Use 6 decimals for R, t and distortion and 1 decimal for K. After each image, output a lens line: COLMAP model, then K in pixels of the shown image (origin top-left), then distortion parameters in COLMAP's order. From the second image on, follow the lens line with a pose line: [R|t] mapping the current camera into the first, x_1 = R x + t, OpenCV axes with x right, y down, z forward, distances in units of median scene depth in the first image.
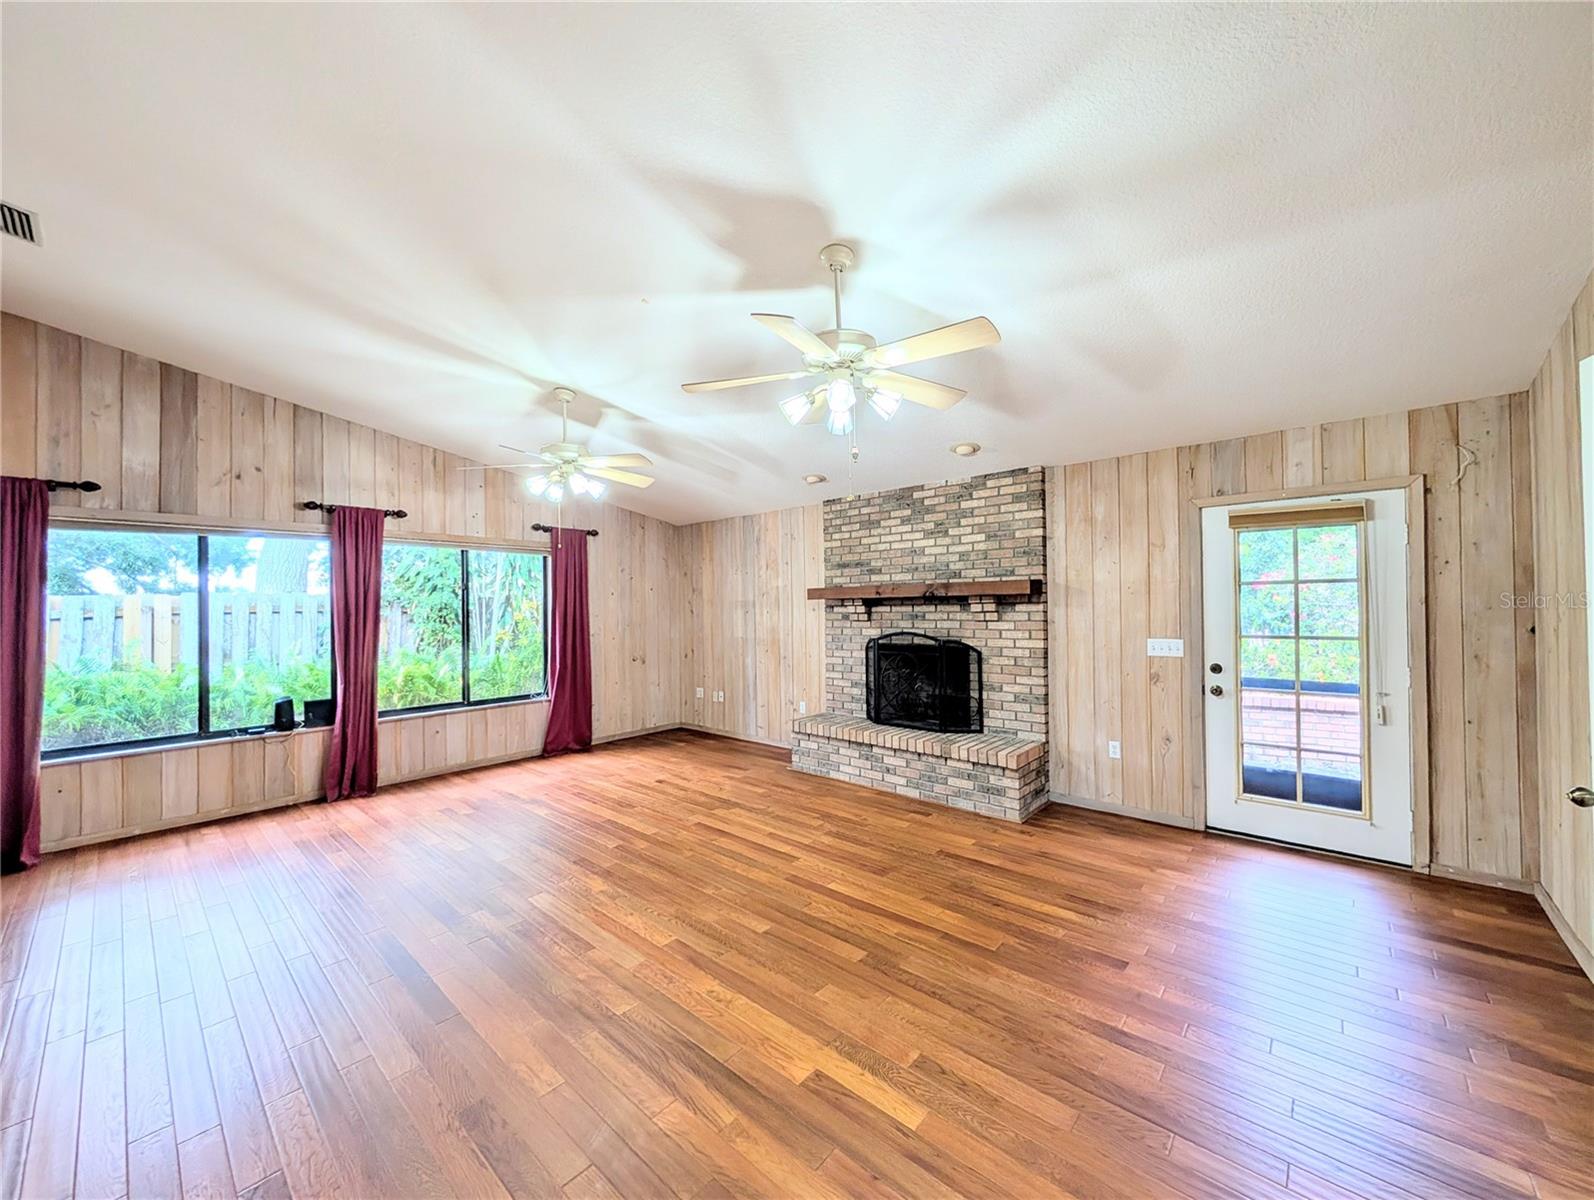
lens RADIAL K [[601.1, 0, 797.0], [0, 601.1, 600.0], [0, 0, 1]] dist [-0.000171, 0.000007]
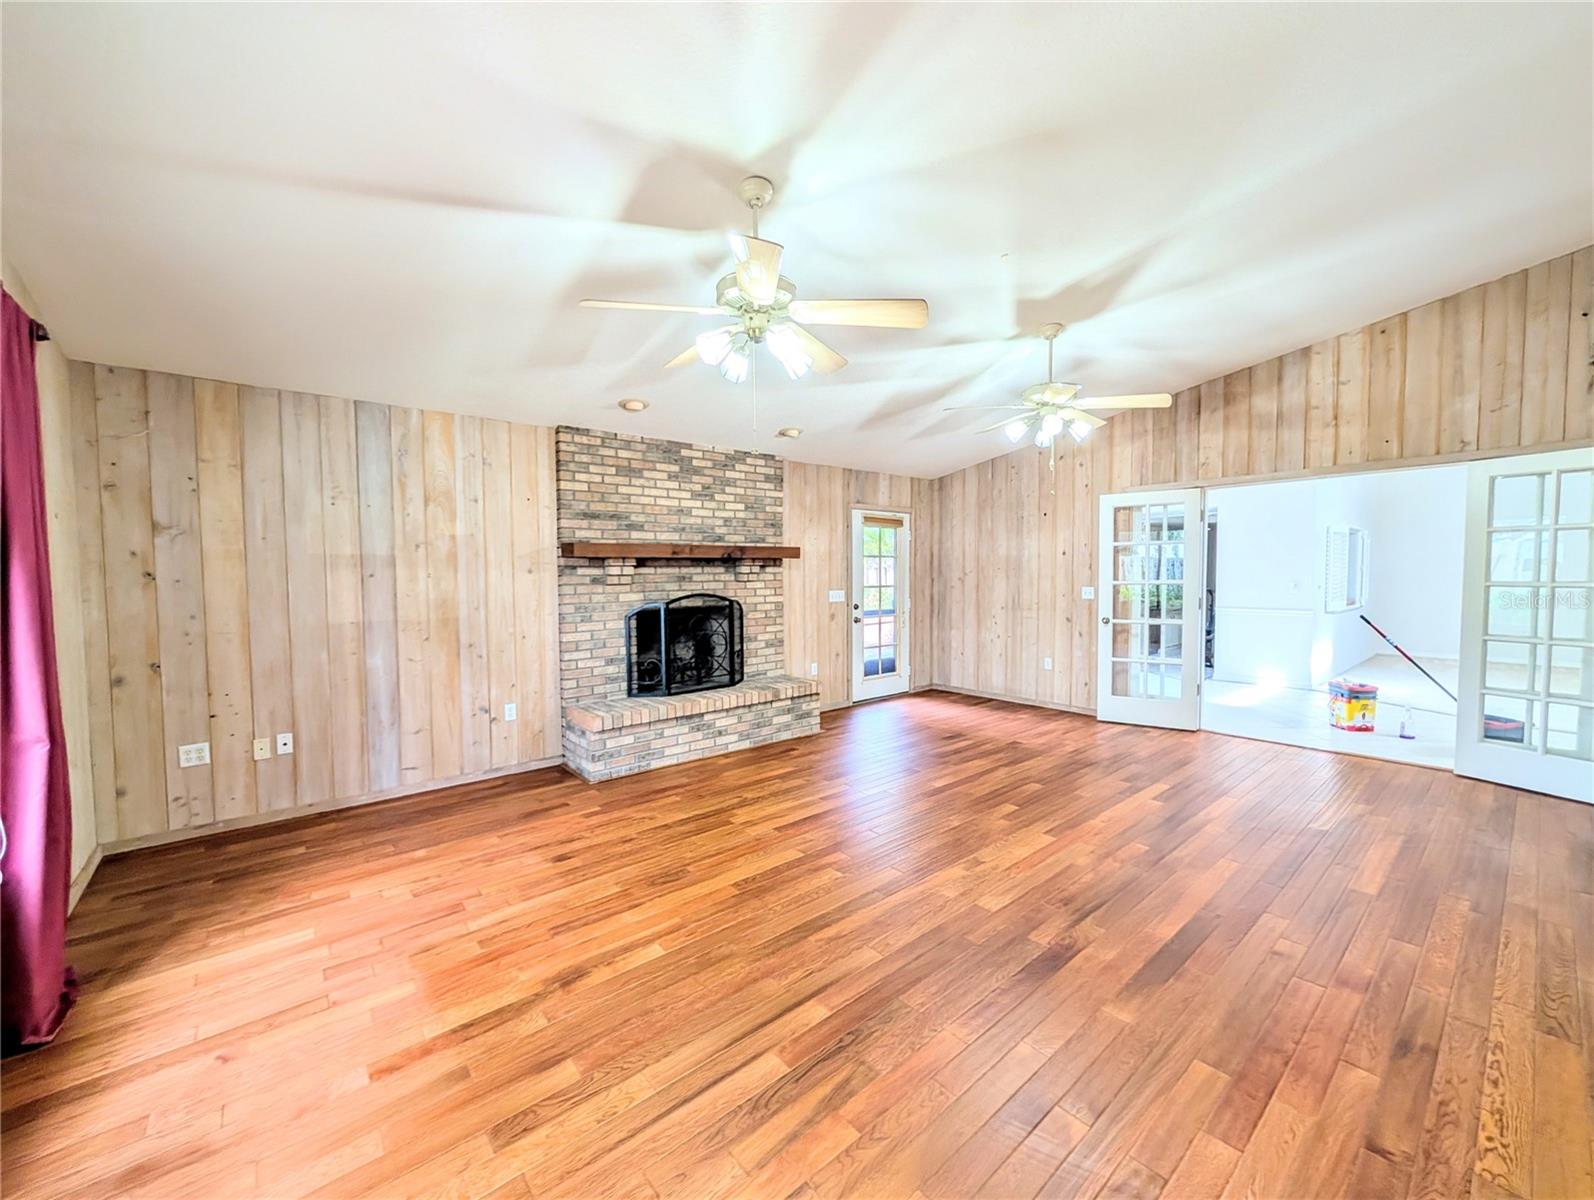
lens RADIAL K [[615.8, 0, 804.4], [0, 615.8, 600.1], [0, 0, 1]] dist [0.001665, 0.000351]
pose [[0.152633, -0.034567, 0.987678, -0.804520], [-0.004809, 0.999350, 0.035719, 0.027677], [-0.988271, -0.010201, 0.152368, 0.698423]]
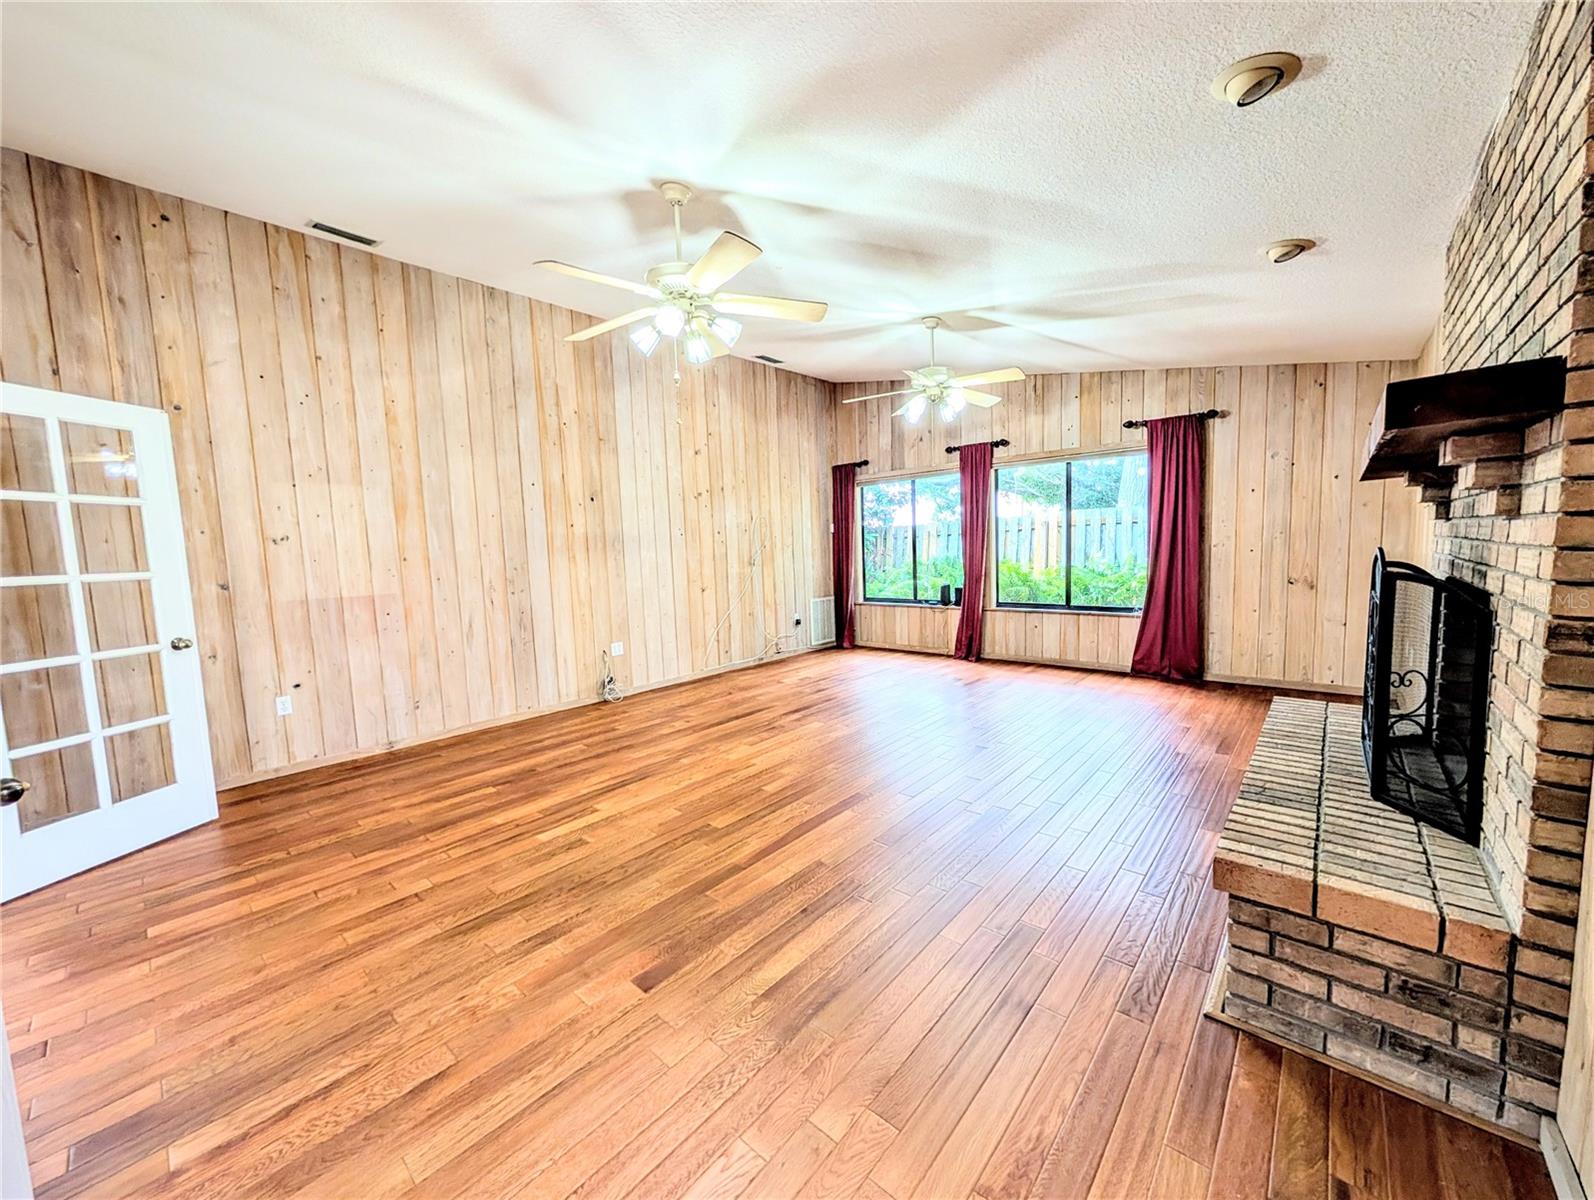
lens RADIAL K [[615.8, 0, 804.4], [0, 615.8, 600.1], [0, 0, 1]] dist [0.001665, 0.000351]
pose [[0.000041, 0.102920, -0.994690, 0.632270], [0.048150, 0.993536, 0.102803, 0.026909], [0.998840, -0.047898, -0.004915, 0.613614]]
